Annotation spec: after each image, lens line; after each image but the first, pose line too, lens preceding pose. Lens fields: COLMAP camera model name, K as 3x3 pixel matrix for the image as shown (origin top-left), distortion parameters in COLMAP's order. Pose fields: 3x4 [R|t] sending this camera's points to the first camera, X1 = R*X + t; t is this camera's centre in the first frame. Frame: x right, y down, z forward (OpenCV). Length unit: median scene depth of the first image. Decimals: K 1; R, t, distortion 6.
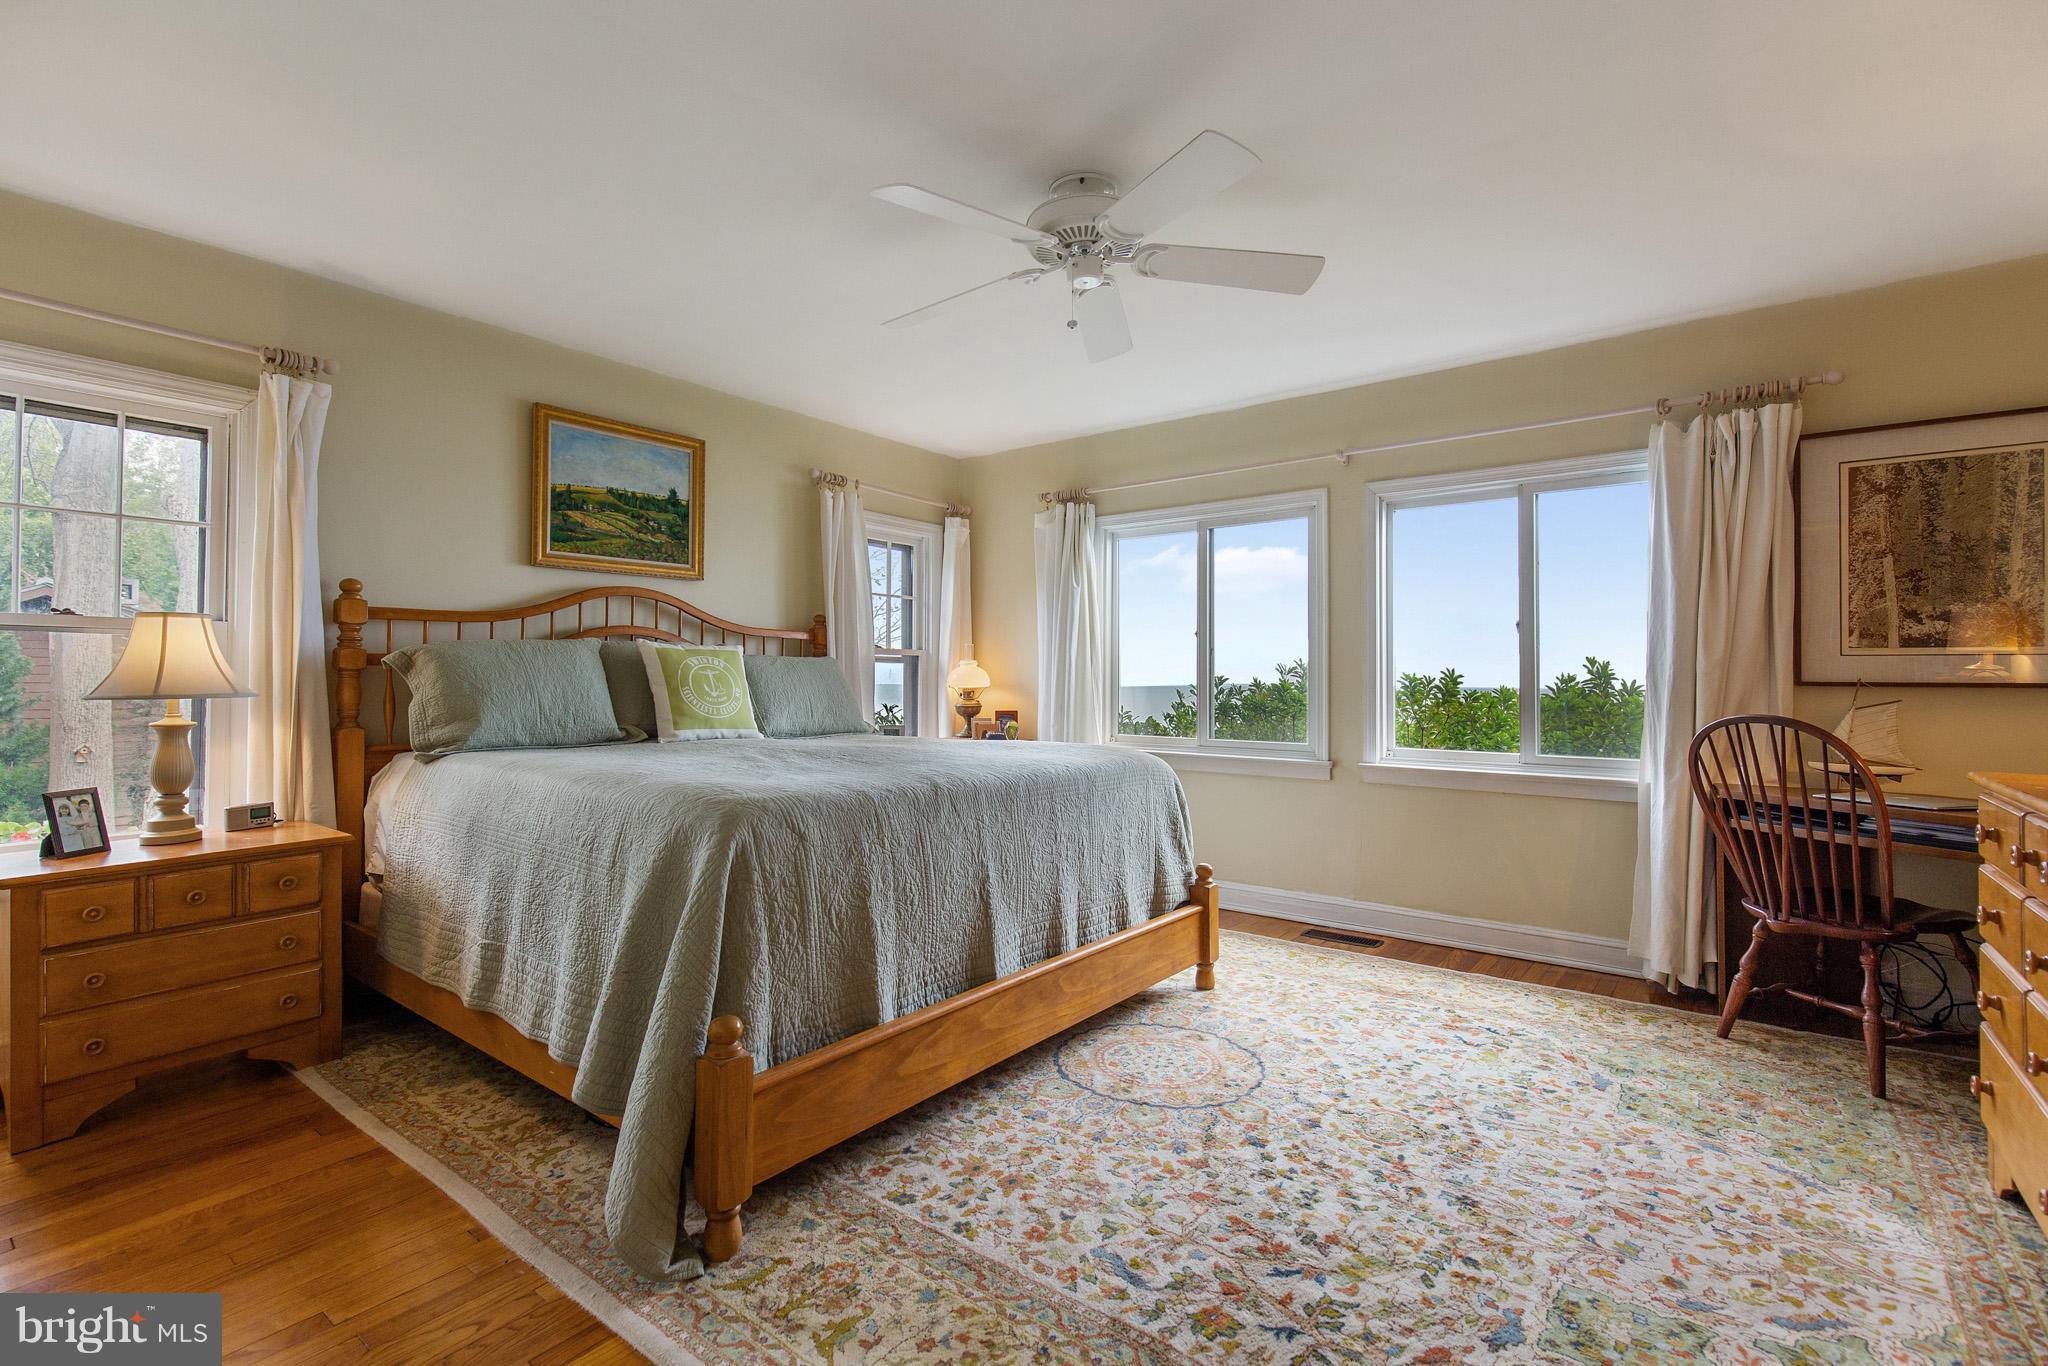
lens RADIAL K [[926.3, 0, 1024.0], [0, 926.3, 672.8], [0, 0, 1]] dist [-0.000782, 0.000554]
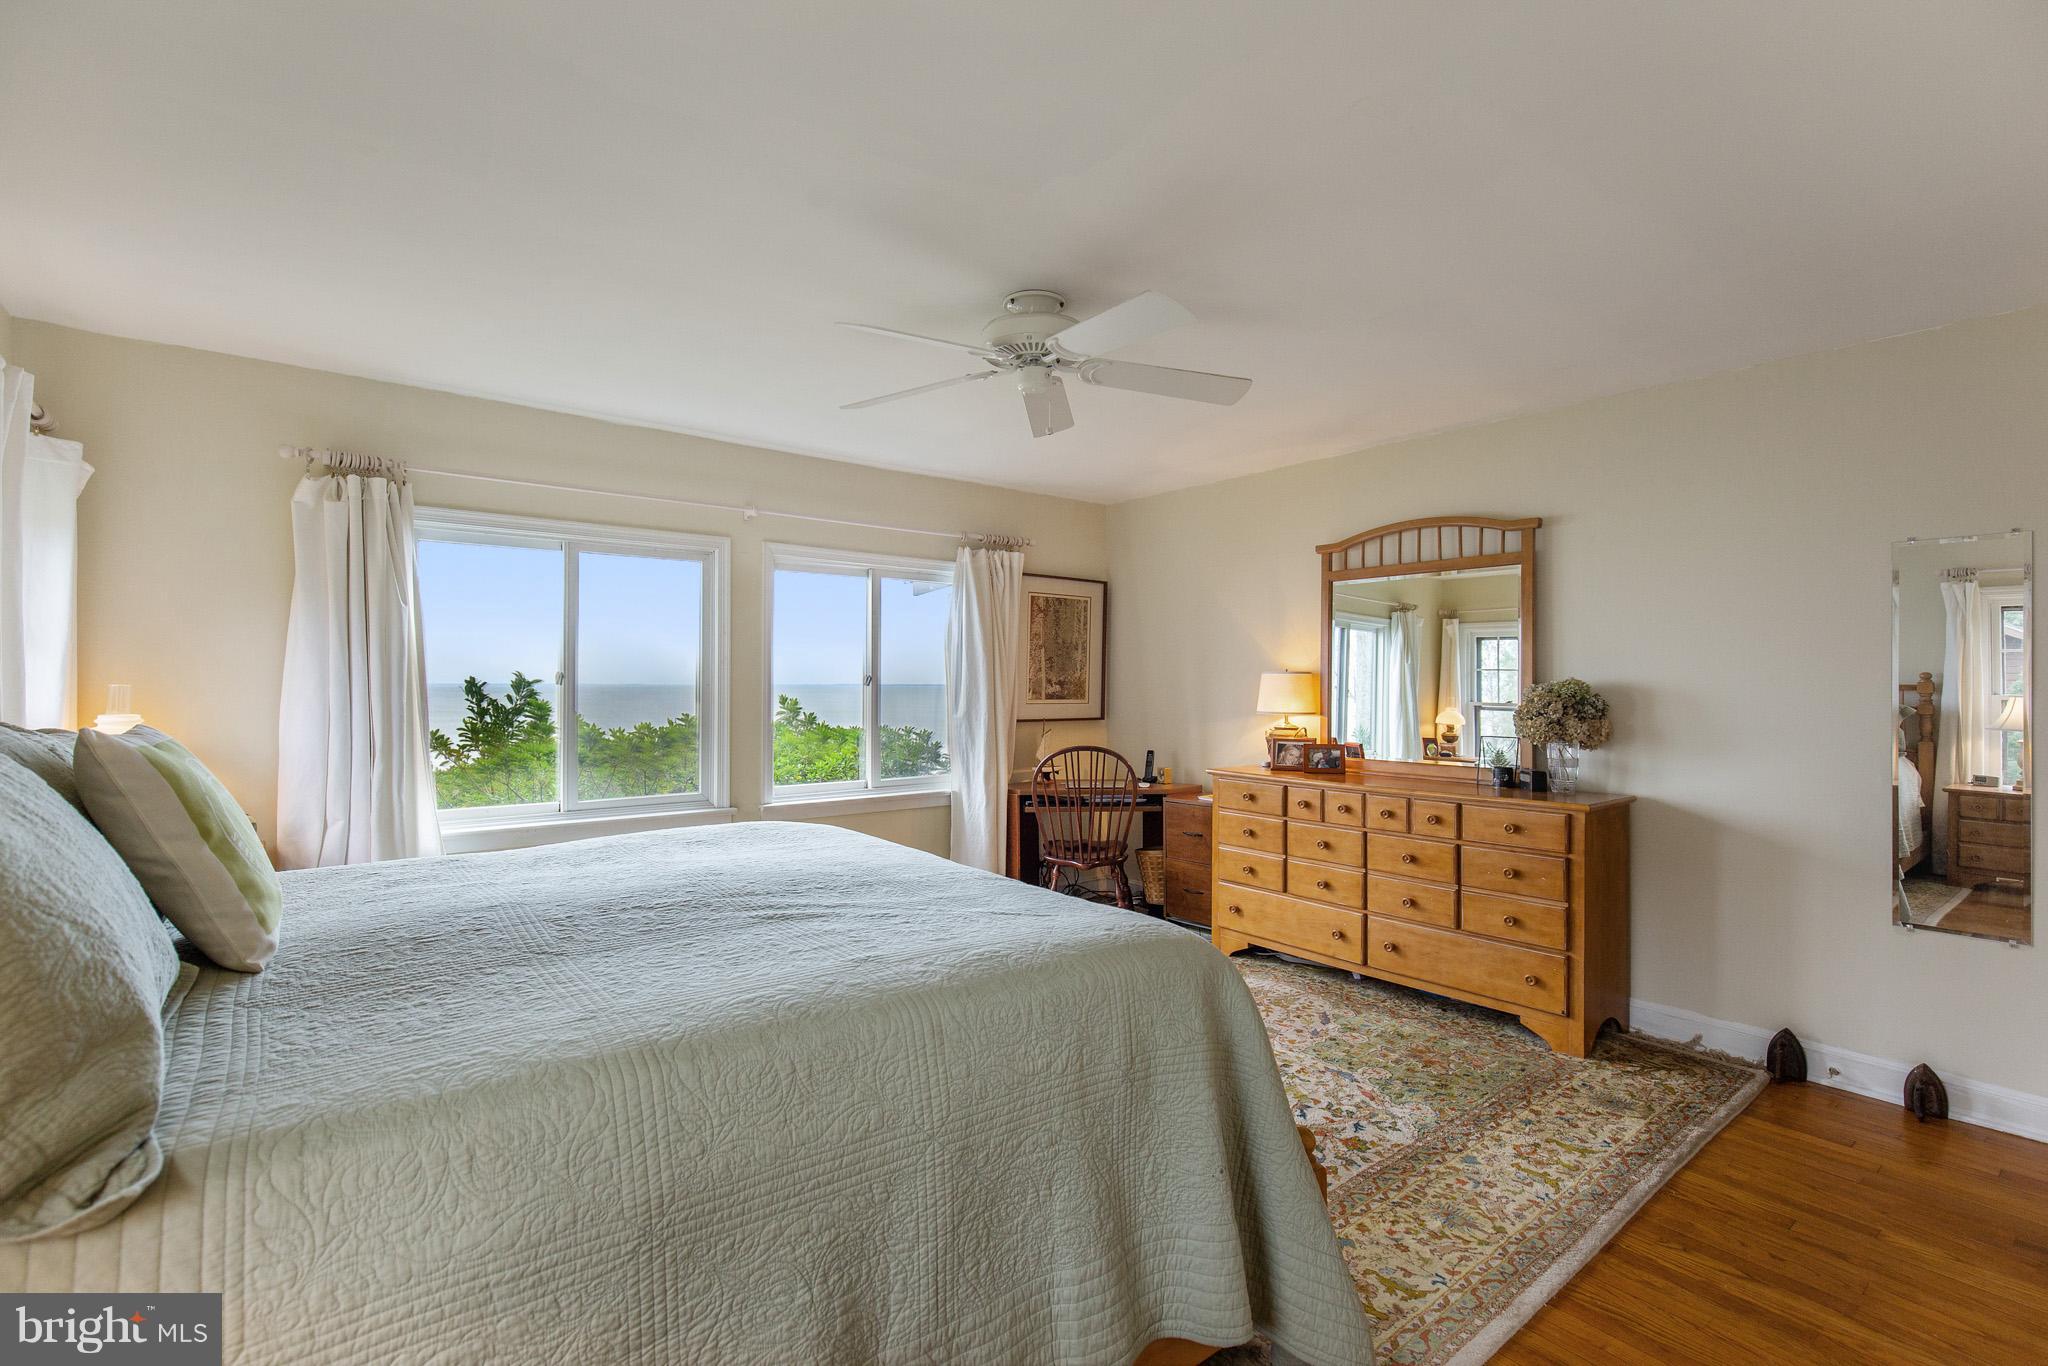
lens RADIAL K [[926.3, 0, 1027.8], [0, 926.3, 686.0], [0, 0, 1]] dist [-0.000782, 0.000554]
pose [[0.226847, -0.012560, 0.973849, -0.804981], [-0.017087, 0.999712, 0.016874, -0.082223], [-0.973780, -0.020468, 0.226567, 0.619017]]
